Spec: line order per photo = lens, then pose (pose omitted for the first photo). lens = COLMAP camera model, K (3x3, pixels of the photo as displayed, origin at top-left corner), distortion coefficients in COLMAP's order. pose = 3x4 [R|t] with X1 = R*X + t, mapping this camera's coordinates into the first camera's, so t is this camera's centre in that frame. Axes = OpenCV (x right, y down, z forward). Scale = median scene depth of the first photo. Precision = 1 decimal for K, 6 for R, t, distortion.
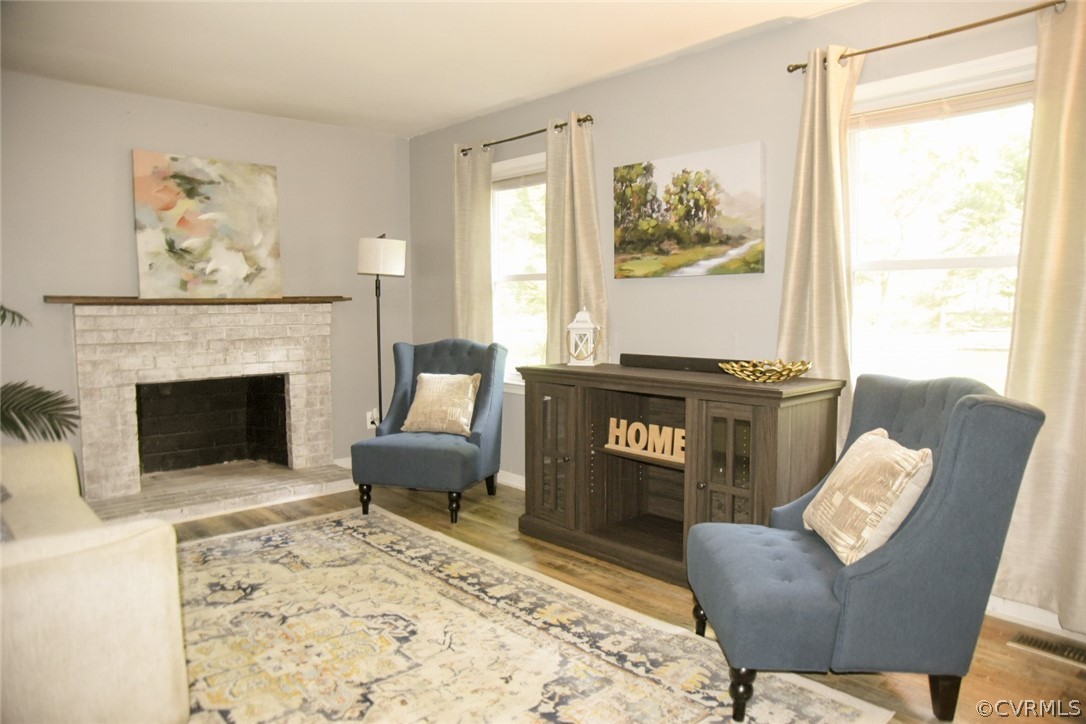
lens RADIAL K [[733.2, 0, 548.0], [0, 733.2, 369.7], [0, 0, 1]] dist [-0.136537, 0.112486]
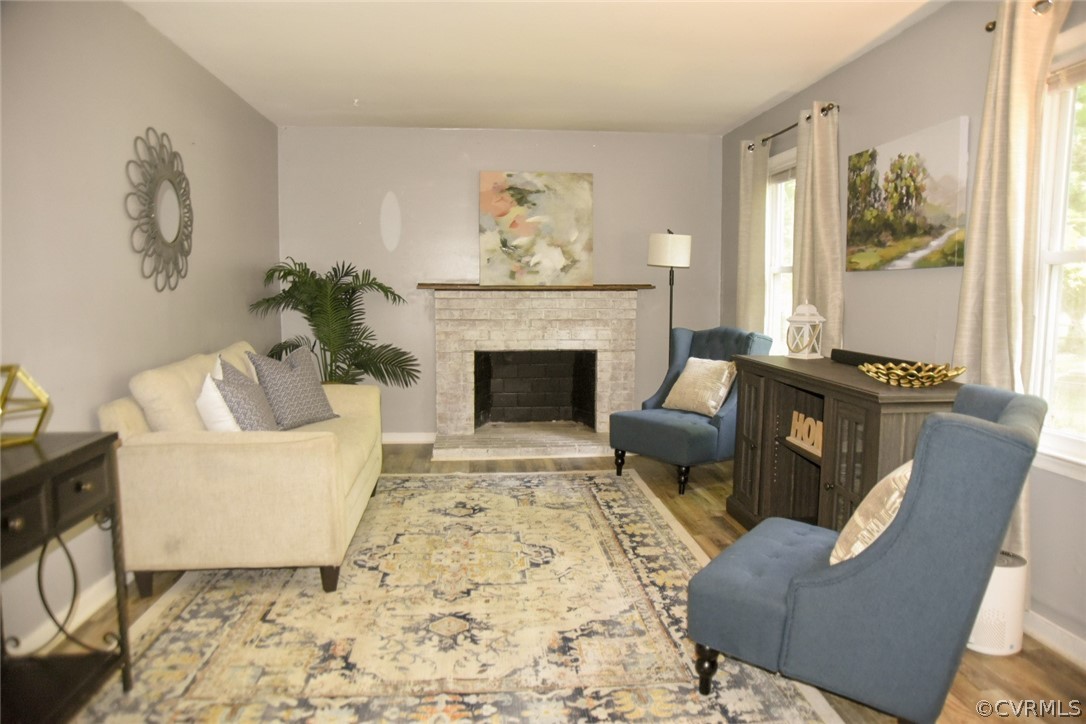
lens RADIAL K [[733.2, 0, 548.0], [0, 733.2, 369.7], [0, 0, 1]] dist [-0.136537, 0.112486]
pose [[0.800397, 0.072986, -0.595011, 0.351671], [-0.059236, 0.997332, 0.042652, -0.011670], [0.596536, 0.001107, 0.802585, -0.000488]]
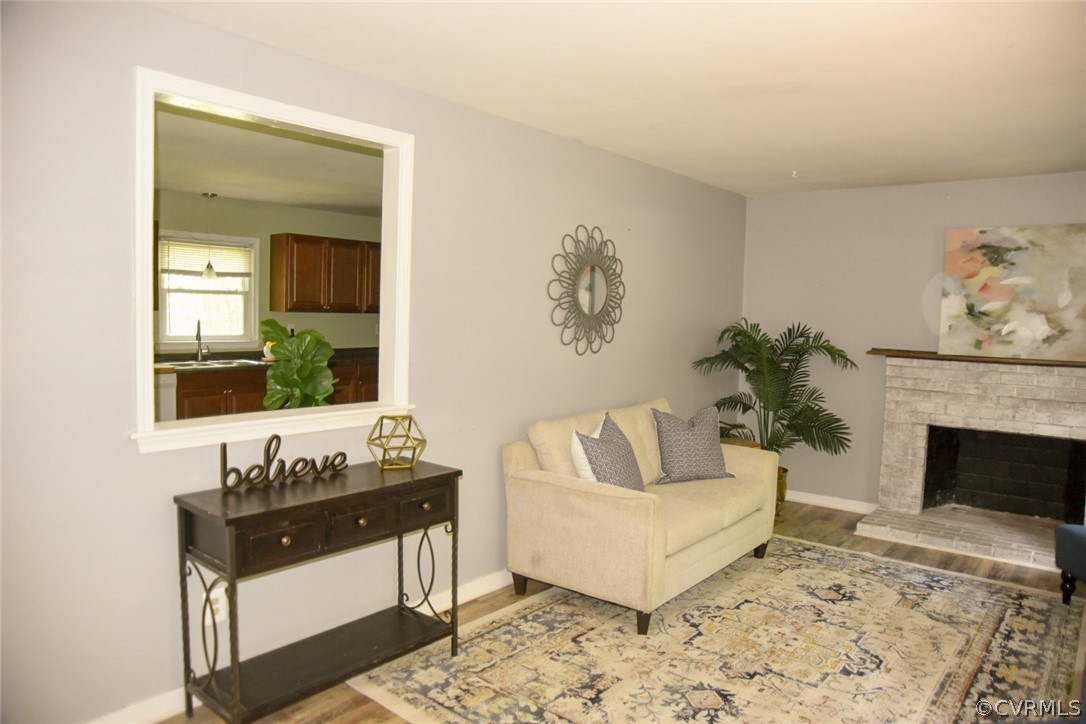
lens RADIAL K [[729.4, 0, 554.5], [0, 729.4, 371.2], [0, 0, 1]] dist [-0.138911, 0.112335]
pose [[0.145668, 0.086618, -0.985534, 0.527541], [-0.111624, 0.991238, 0.070621, -0.088644], [0.983016, 0.099723, 0.154060, 0.200118]]
